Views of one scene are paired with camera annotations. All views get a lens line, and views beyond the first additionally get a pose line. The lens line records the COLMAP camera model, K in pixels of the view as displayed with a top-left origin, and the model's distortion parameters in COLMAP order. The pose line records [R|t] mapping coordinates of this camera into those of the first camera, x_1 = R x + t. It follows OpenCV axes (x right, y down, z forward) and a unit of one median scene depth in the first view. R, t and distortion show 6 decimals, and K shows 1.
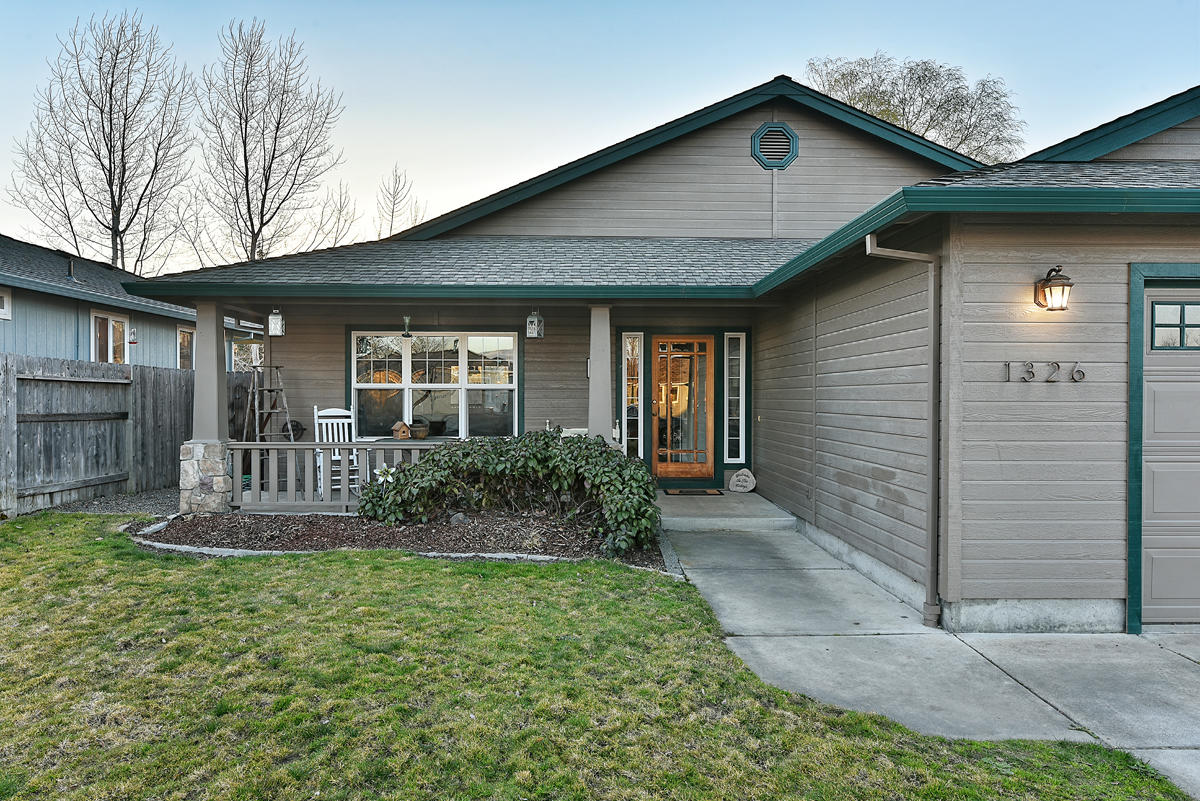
lens RADIAL K [[776.0, 0, 600.5], [0, 776.0, 400.2], [0, 0, 1]] dist [0.007637, 0.001719]
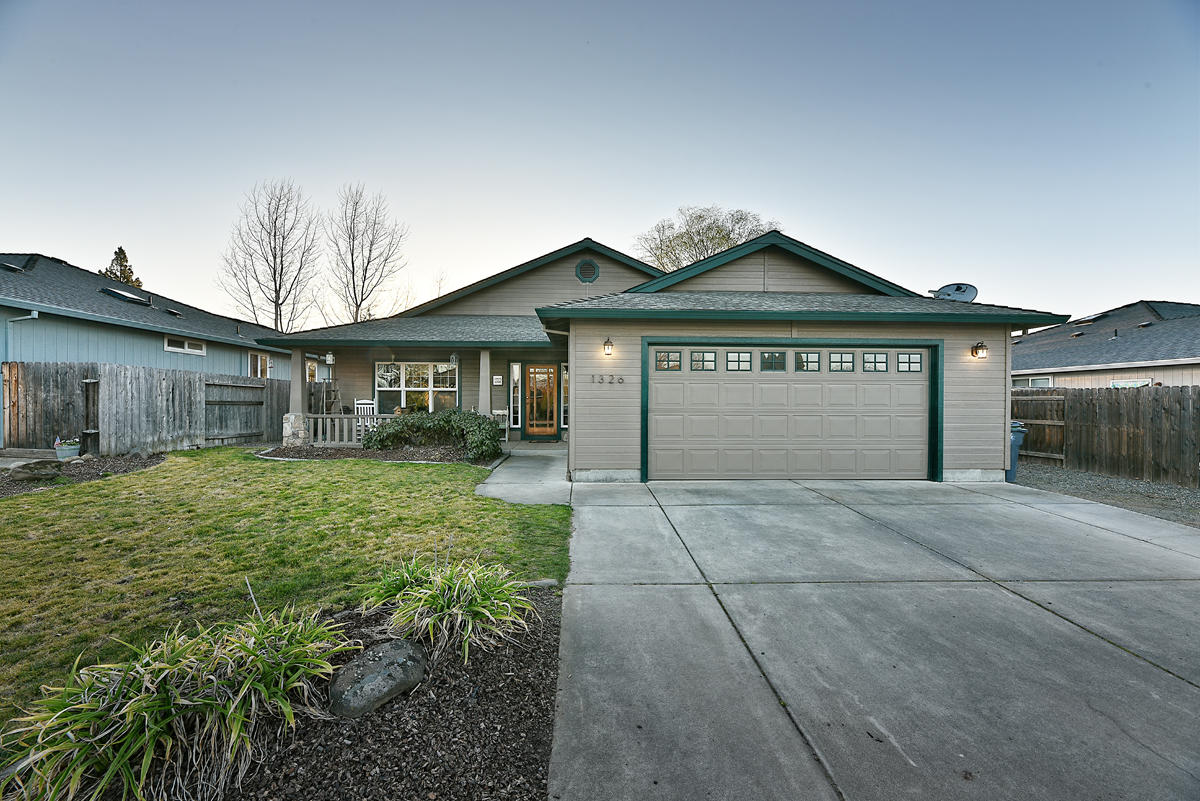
lens RADIAL K [[484.6, 0, 600.7], [0, 484.6, 402.0], [0, 0, 1]] dist [0.002230, -0.002822]
pose [[0.999867, 0.001278, 0.016266, 0.241164], [-0.001176, 0.999980, -0.006281, 0.022240], [-0.016273, 0.006261, 0.999848, -0.266545]]
